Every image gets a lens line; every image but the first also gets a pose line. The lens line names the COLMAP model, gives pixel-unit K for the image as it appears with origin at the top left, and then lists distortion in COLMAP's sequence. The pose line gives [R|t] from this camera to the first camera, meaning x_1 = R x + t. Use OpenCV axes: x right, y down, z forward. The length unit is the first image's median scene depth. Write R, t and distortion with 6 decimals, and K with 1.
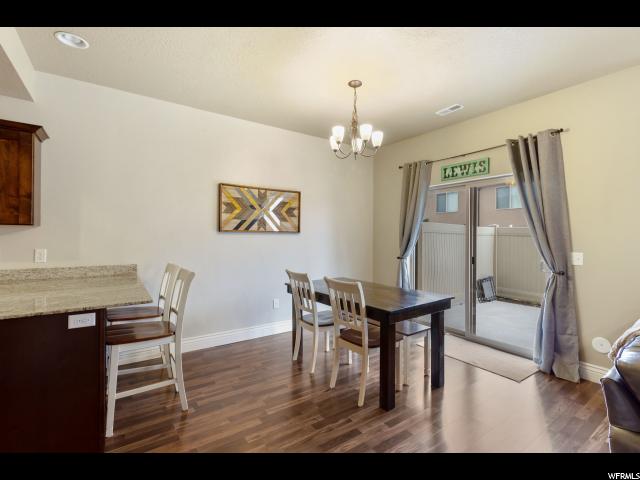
lens RADIAL K [[298.4, 0, 320.7], [0, 298.4, 235.7], [0, 0, 1]] dist [-0.012843, 0.000419]
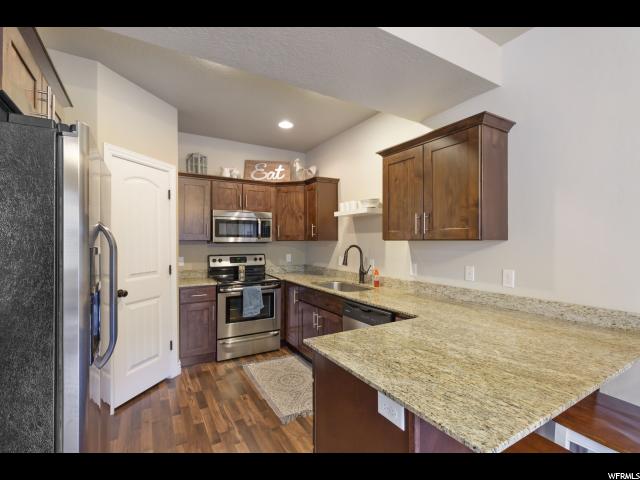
lens RADIAL K [[298.4, 0, 324.9], [0, 298.4, 242.0], [0, 0, 1]] dist [-0.012843, 0.000419]
pose [[-0.046988, -0.006205, -0.998876, -0.106243], [-0.010147, 0.999932, -0.005734, -0.015330], [0.998844, 0.009866, -0.047048, 0.419463]]
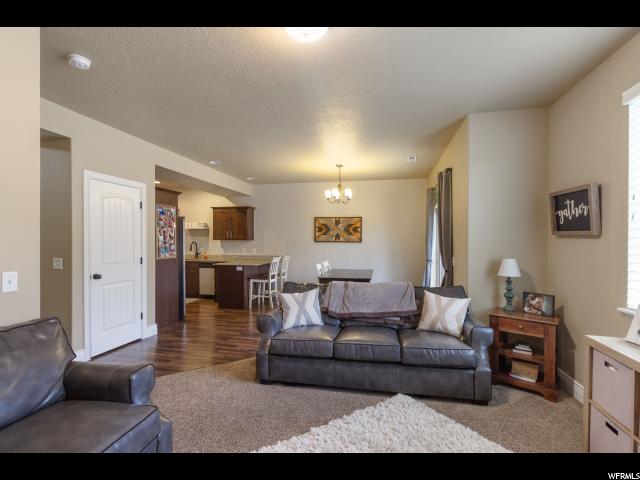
lens RADIAL K [[298.4, 0, 322.1], [0, 298.4, 241.4], [0, 0, 1]] dist [-0.012843, 0.000419]
pose [[0.686177, -0.001066, -0.727433, 1.138534], [0.000481, 0.999999, -0.001011, -0.013214], [0.727434, 0.000344, 0.686177, -0.331169]]
